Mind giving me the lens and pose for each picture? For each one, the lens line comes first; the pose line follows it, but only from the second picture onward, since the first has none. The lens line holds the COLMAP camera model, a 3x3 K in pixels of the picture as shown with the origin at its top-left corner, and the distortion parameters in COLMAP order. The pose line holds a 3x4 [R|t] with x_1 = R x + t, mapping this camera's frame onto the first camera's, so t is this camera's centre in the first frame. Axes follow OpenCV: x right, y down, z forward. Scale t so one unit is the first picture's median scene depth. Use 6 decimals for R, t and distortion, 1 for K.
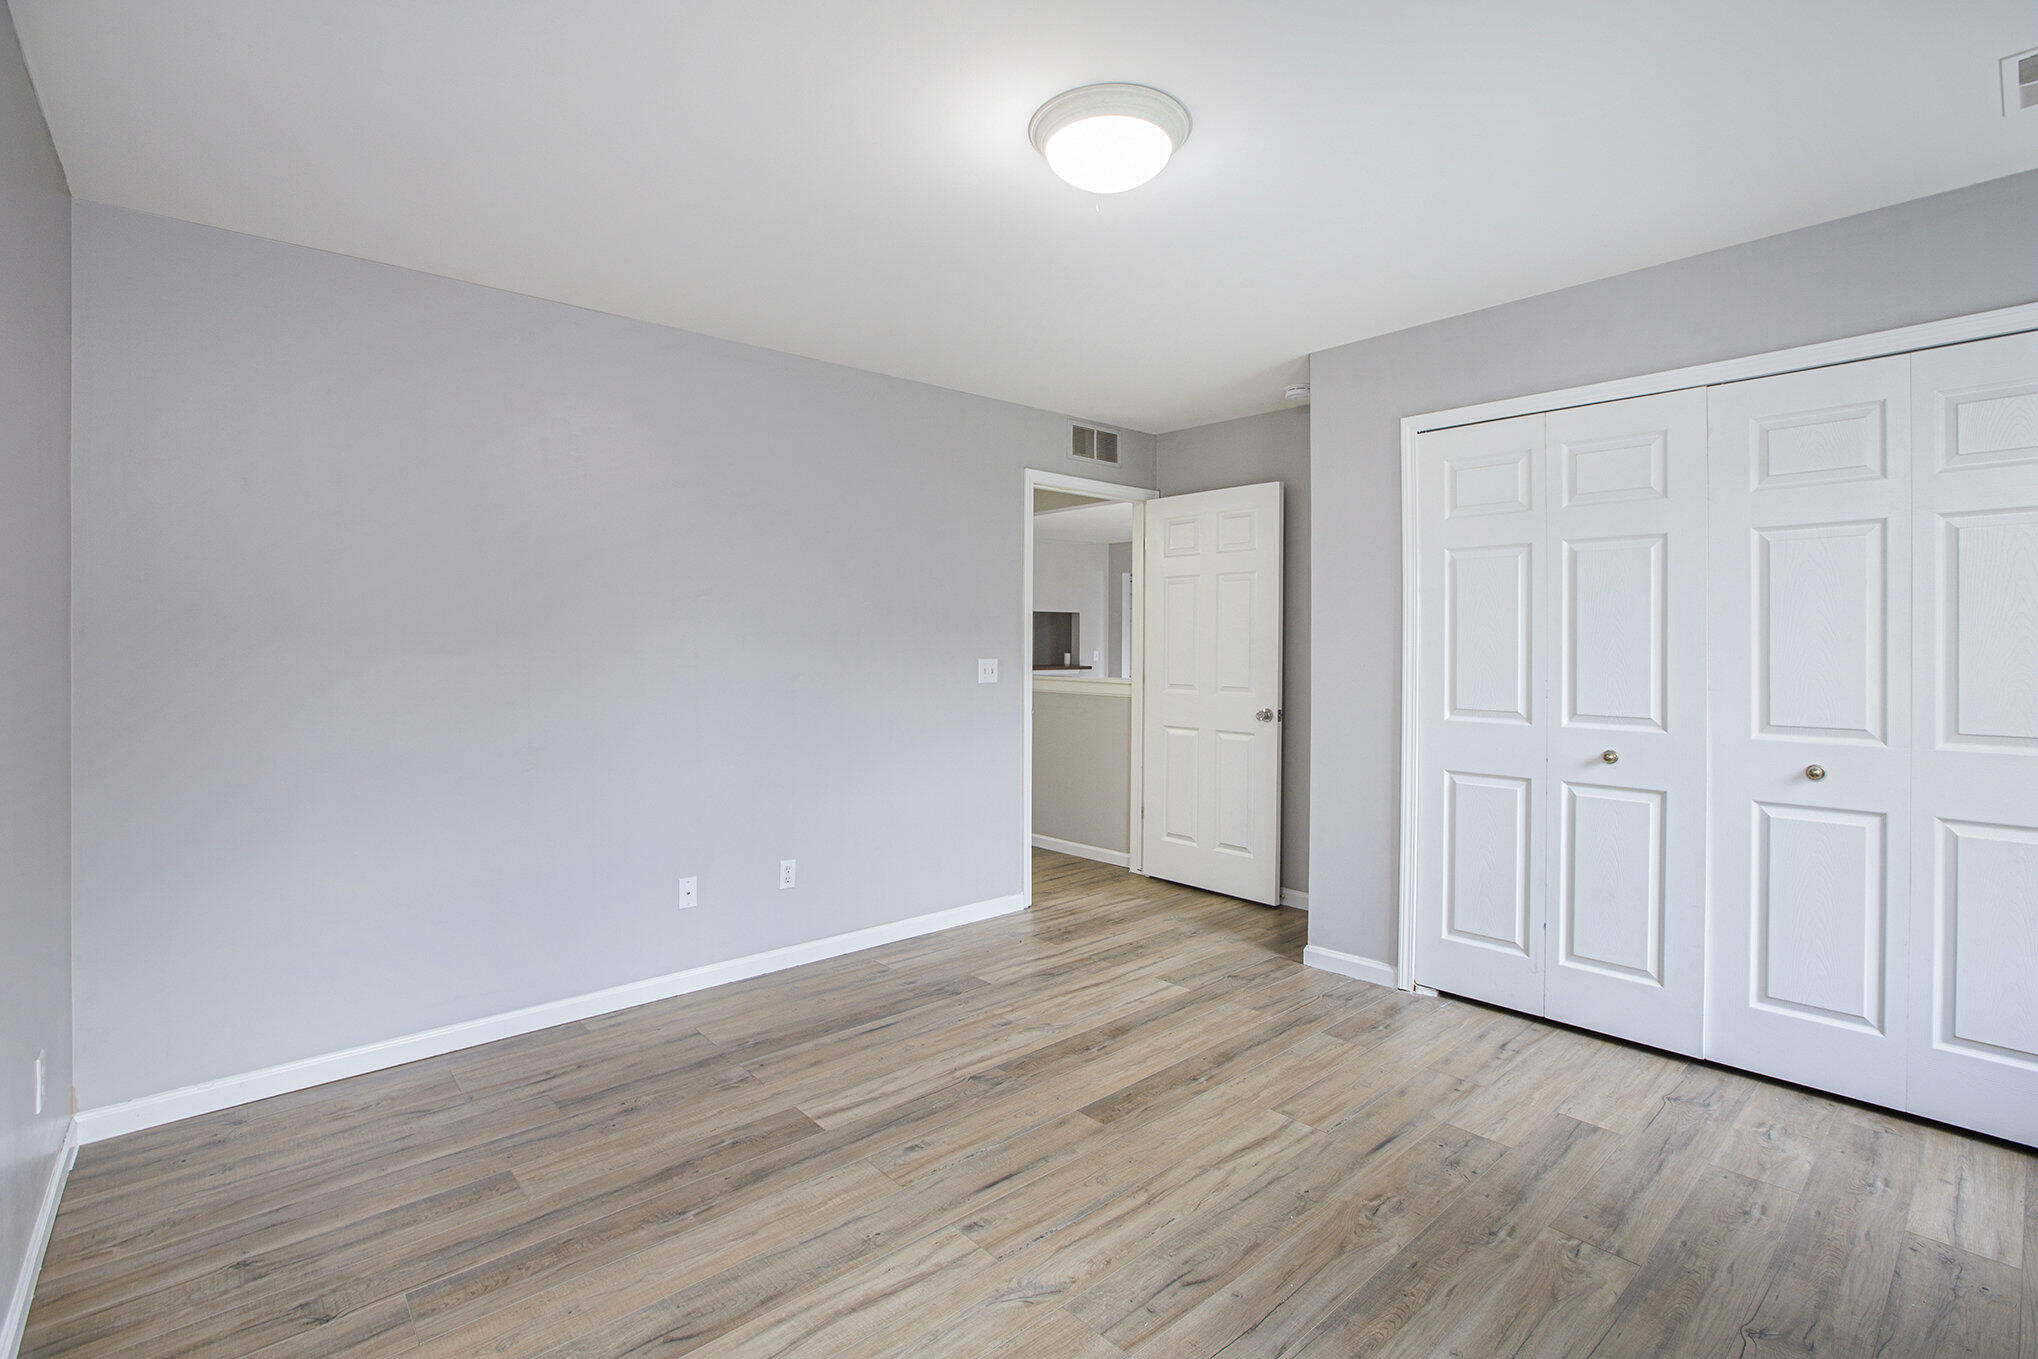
lens RADIAL K [[920.0, 0, 1017.9], [0, 920.0, 655.8], [0, 0, 1]] dist [0.002771, 0.000189]
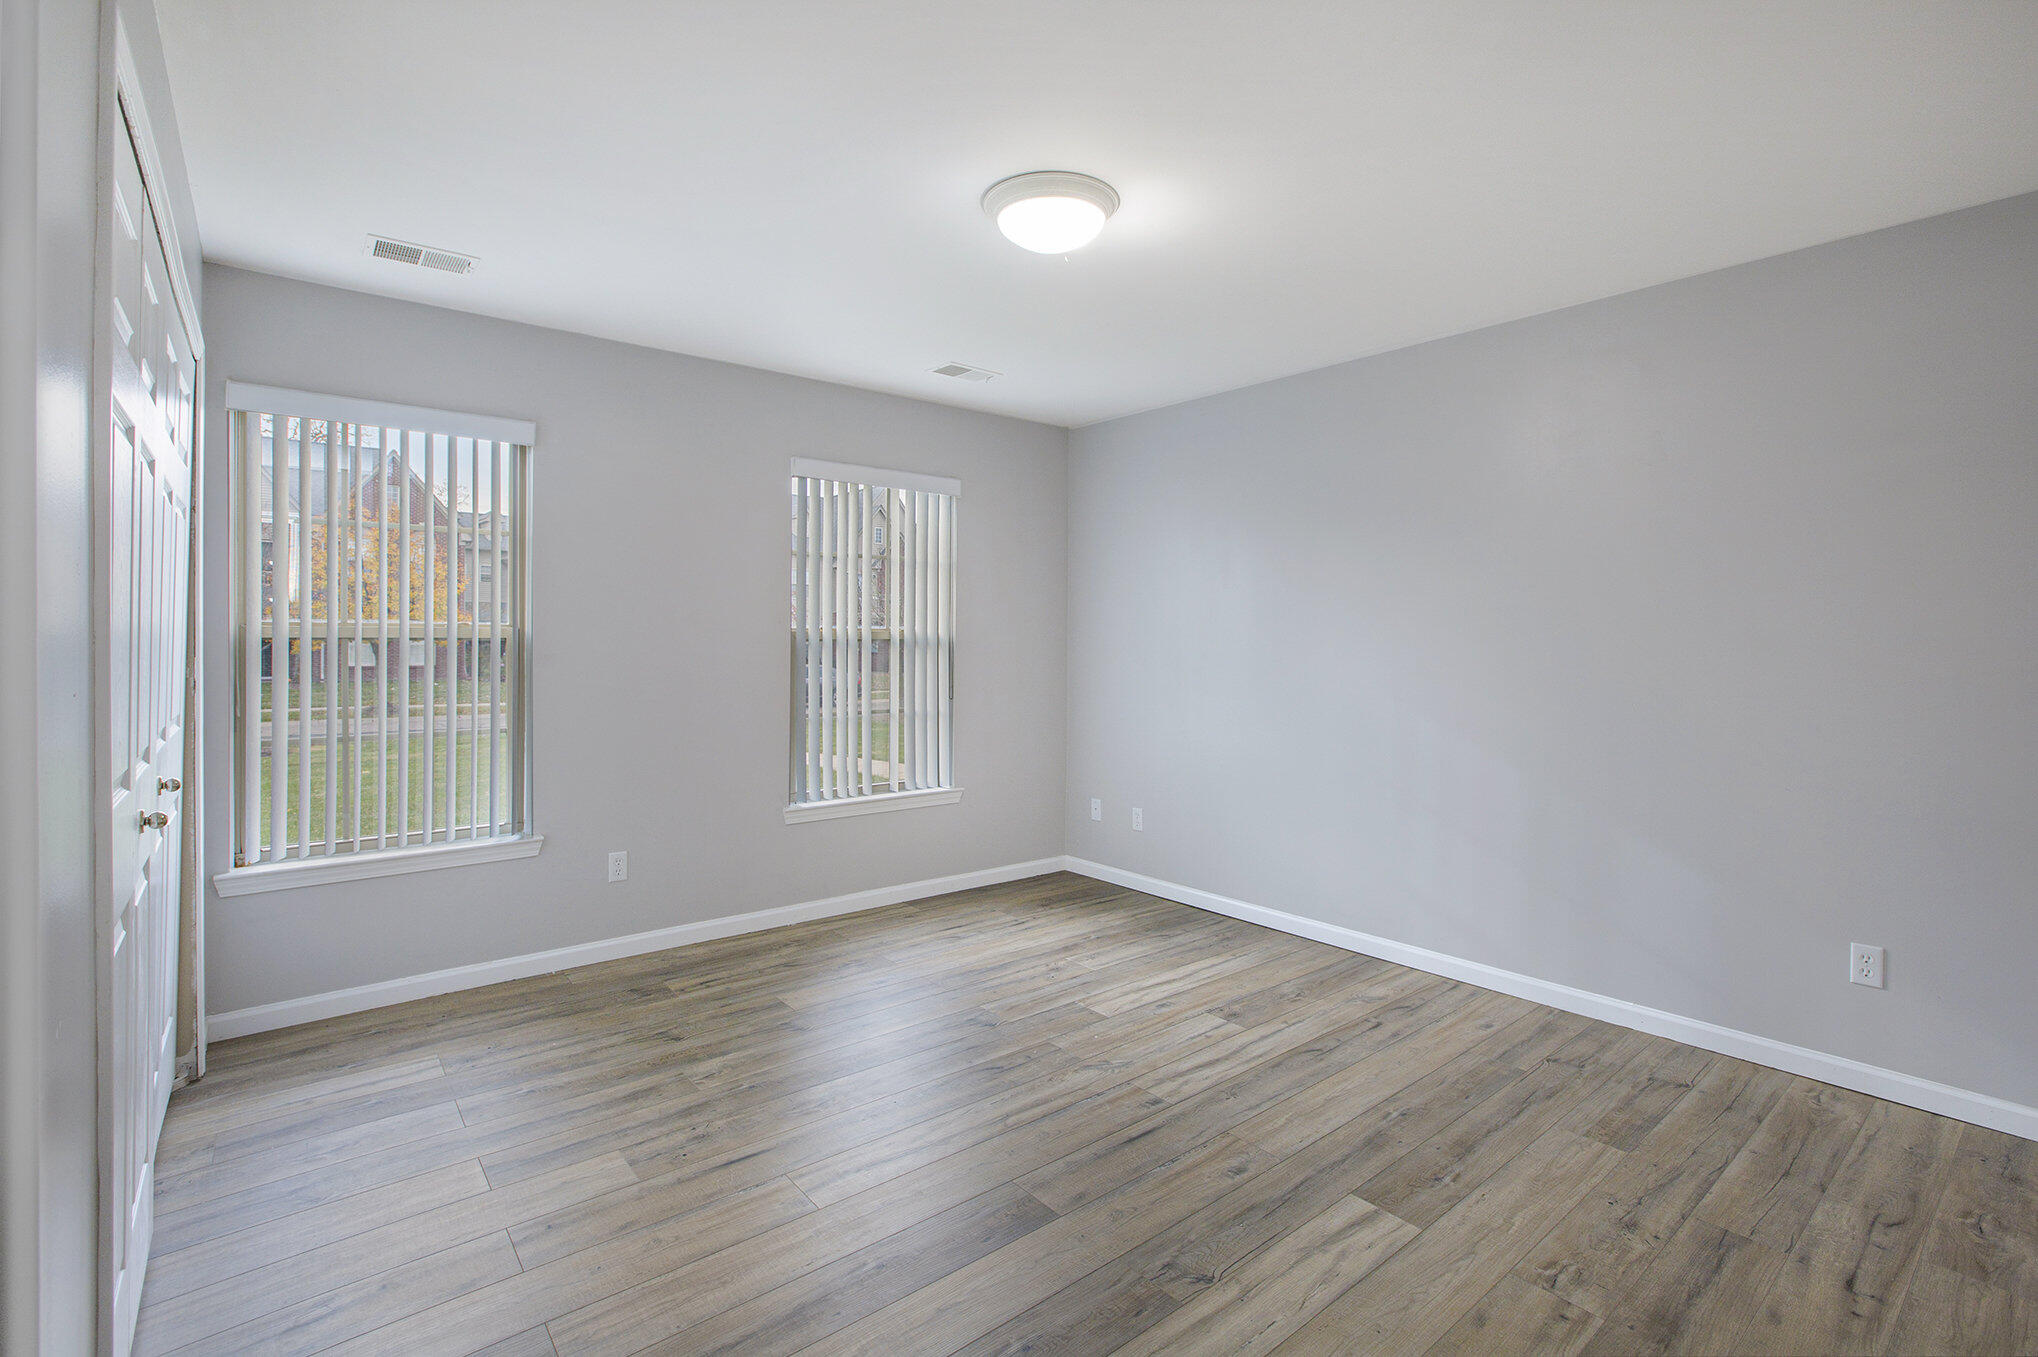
lens RADIAL K [[920.0, 0, 1017.9], [0, 920.0, 654.8], [0, 0, 1]] dist [0.002771, 0.000189]
pose [[-0.999190, -0.002105, 0.040198, 0.084283], [-0.000950, 0.999587, 0.028737, -0.019887], [-0.040242, 0.028675, -0.998778, 2.174786]]
